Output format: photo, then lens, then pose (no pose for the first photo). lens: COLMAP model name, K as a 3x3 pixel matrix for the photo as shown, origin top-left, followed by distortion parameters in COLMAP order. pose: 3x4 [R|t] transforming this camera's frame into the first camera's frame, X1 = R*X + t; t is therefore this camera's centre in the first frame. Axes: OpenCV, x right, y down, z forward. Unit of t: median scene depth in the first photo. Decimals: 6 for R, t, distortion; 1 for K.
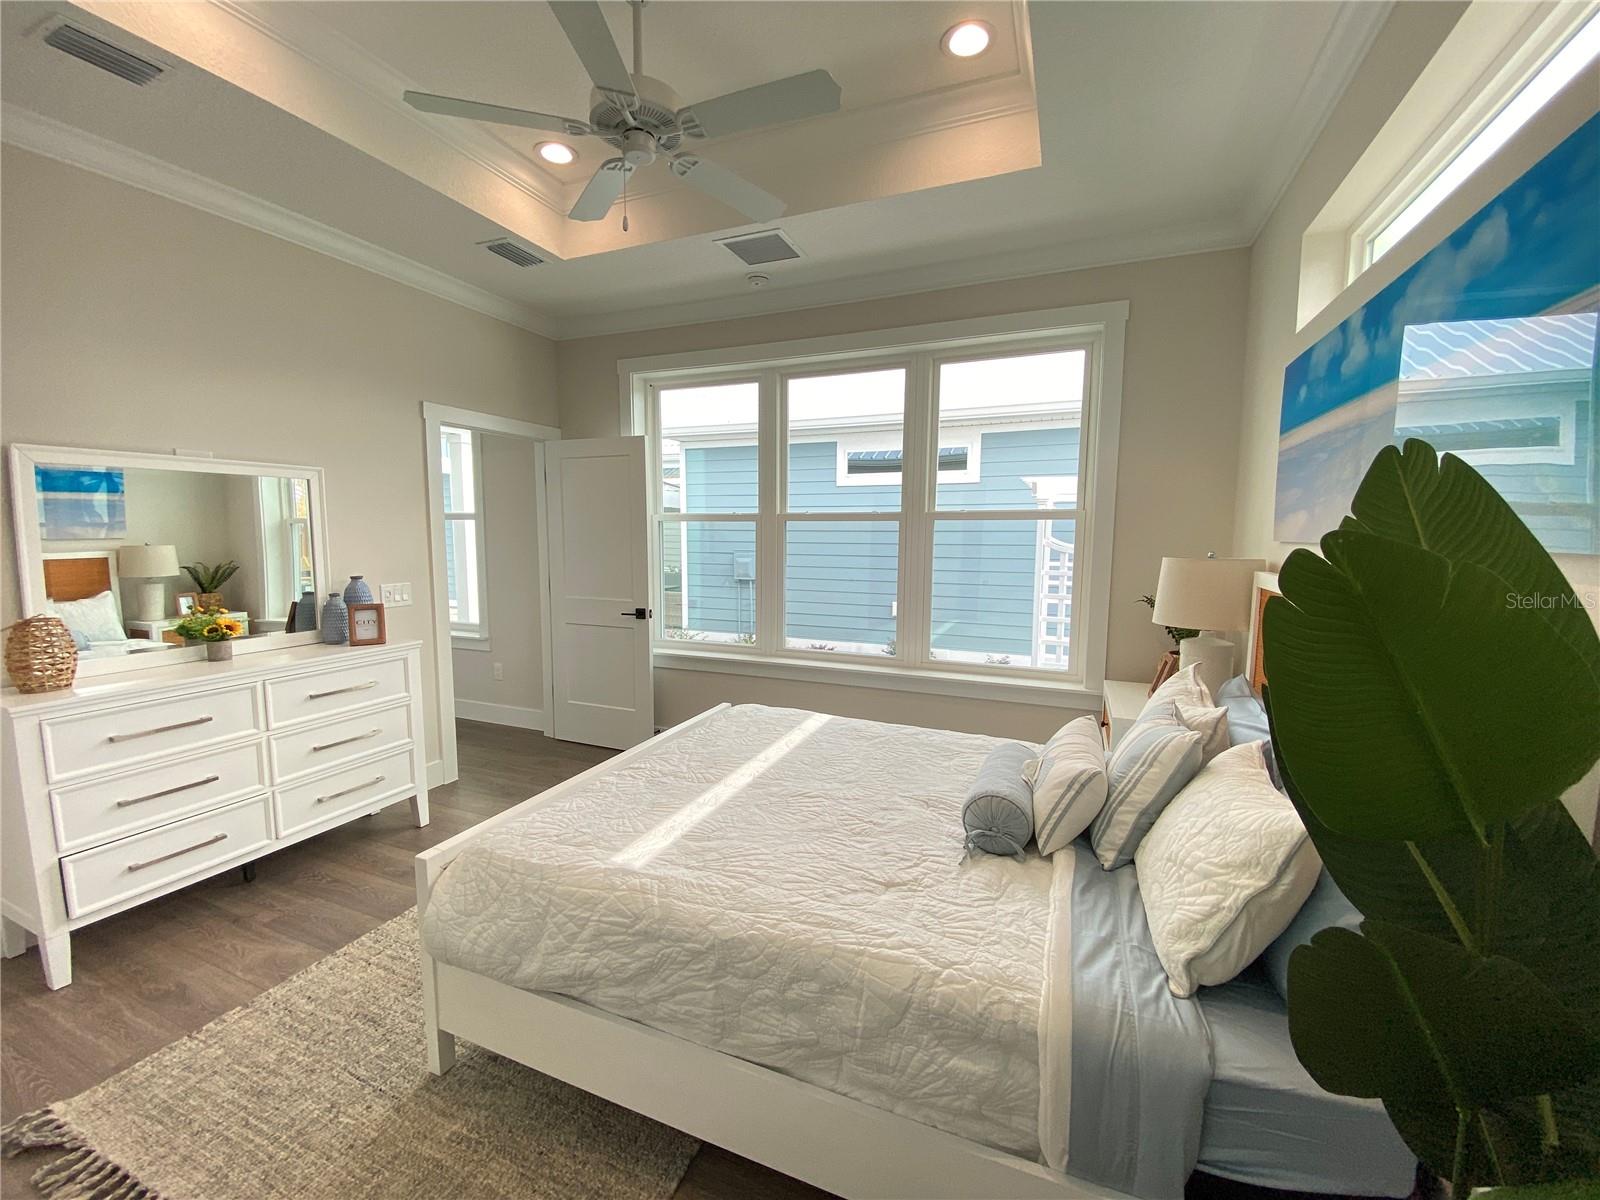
lens RADIAL K [[658.6, 0, 799.8], [0, 658.6, 593.0], [0, 0, 1]] dist [0.027095, -0.030070]
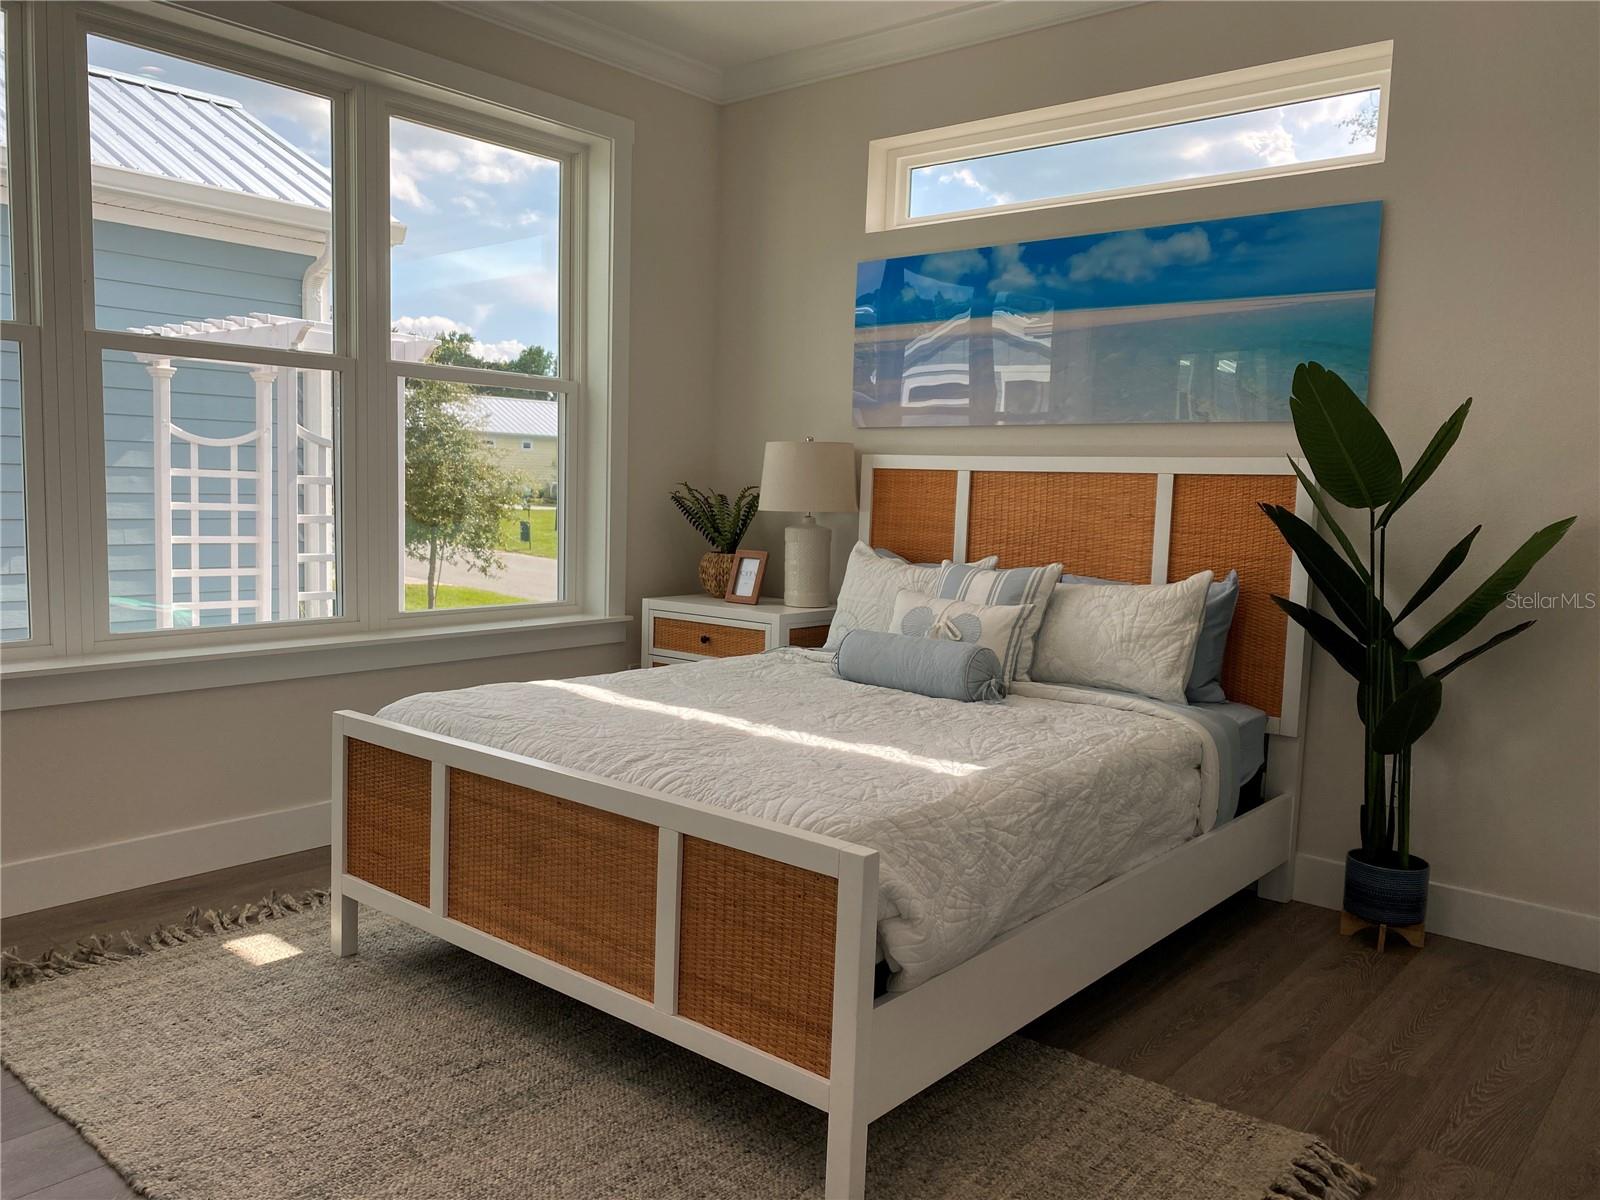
lens RADIAL K [[1246.9, 0, 800.6], [0, 1246.9, 594.0], [0, 0, 1]] dist [-0.012708, 0.033914]
pose [[0.292202, -0.088216, 0.952279, -1.791536], [0.059097, 0.995499, 0.074086, 0.057682], [-0.954529, 0.034629, 0.296100, 0.728591]]
